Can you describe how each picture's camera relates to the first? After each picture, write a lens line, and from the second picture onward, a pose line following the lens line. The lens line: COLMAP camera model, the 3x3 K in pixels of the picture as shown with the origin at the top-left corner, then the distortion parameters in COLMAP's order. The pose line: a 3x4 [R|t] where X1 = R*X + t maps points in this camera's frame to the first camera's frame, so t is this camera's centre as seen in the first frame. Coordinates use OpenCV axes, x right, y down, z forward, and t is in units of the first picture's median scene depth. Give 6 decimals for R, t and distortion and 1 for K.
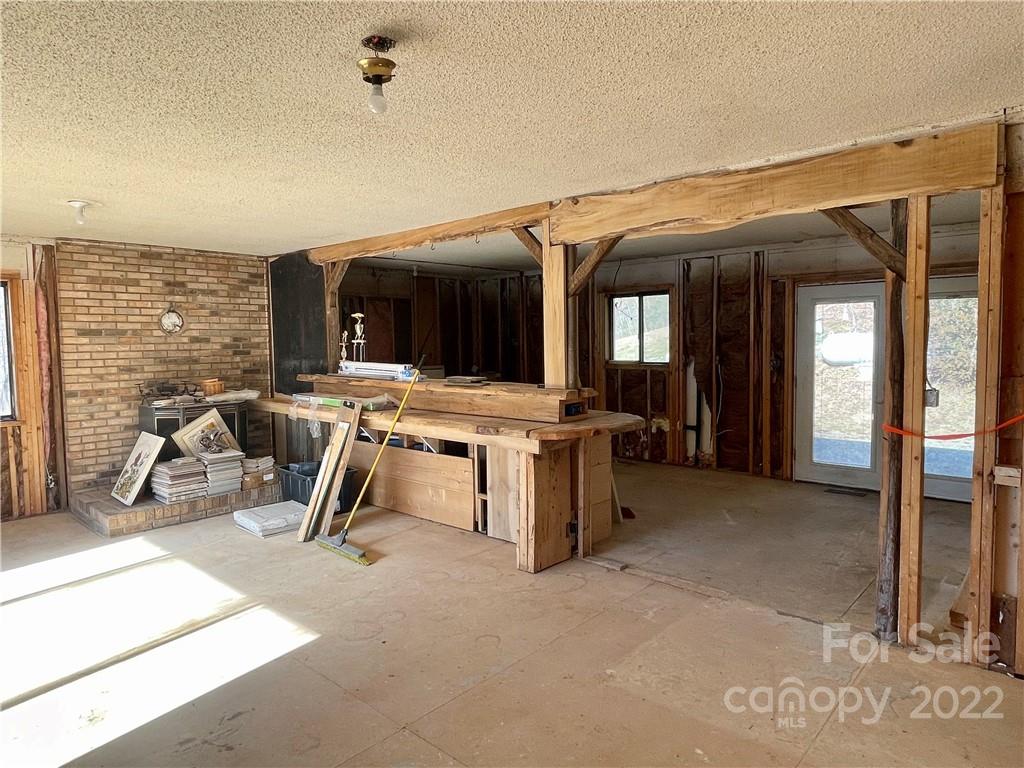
lens RADIAL K [[633.6, 0, 509.4], [0, 633.6, 378.2], [0, 0, 1]] dist [-0.005105, -0.000666]
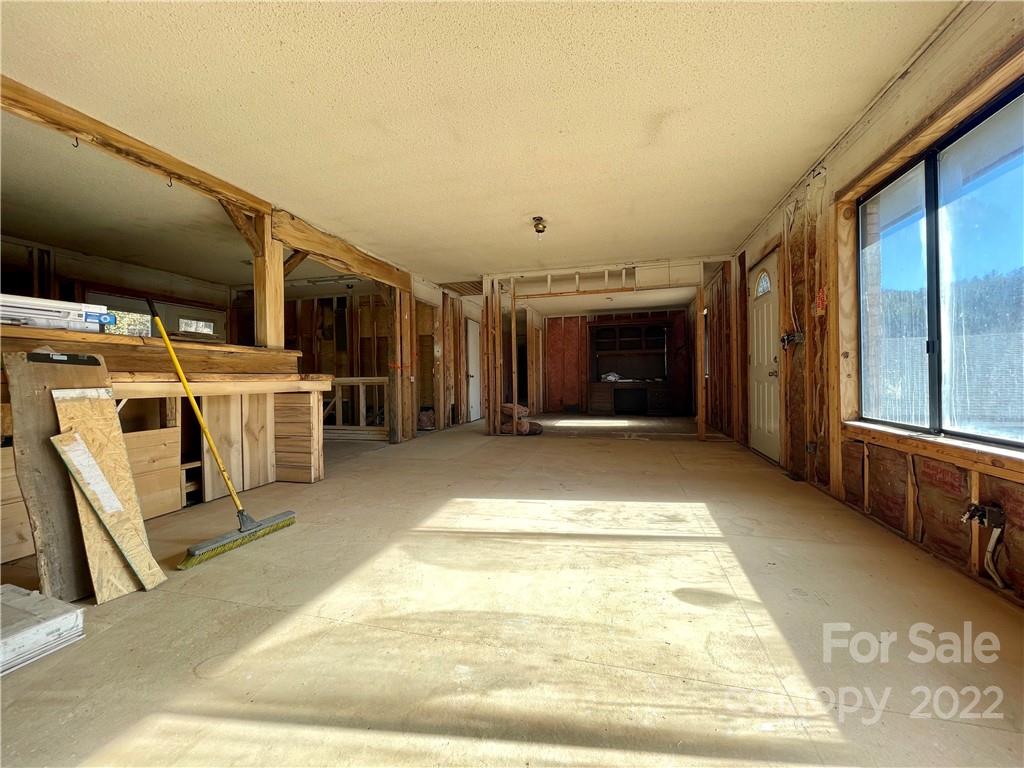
lens RADIAL K [[414.2, 0, 508.8], [0, 414.2, 380.4], [0, 0, 1]] dist [-0.008659, 0.000051]
pose [[-0.447947, 0.010071, 0.894003, -0.906529], [0.069210, 0.997327, 0.023444, 0.094839], [-0.891377, 0.072376, -0.447447, 0.971076]]
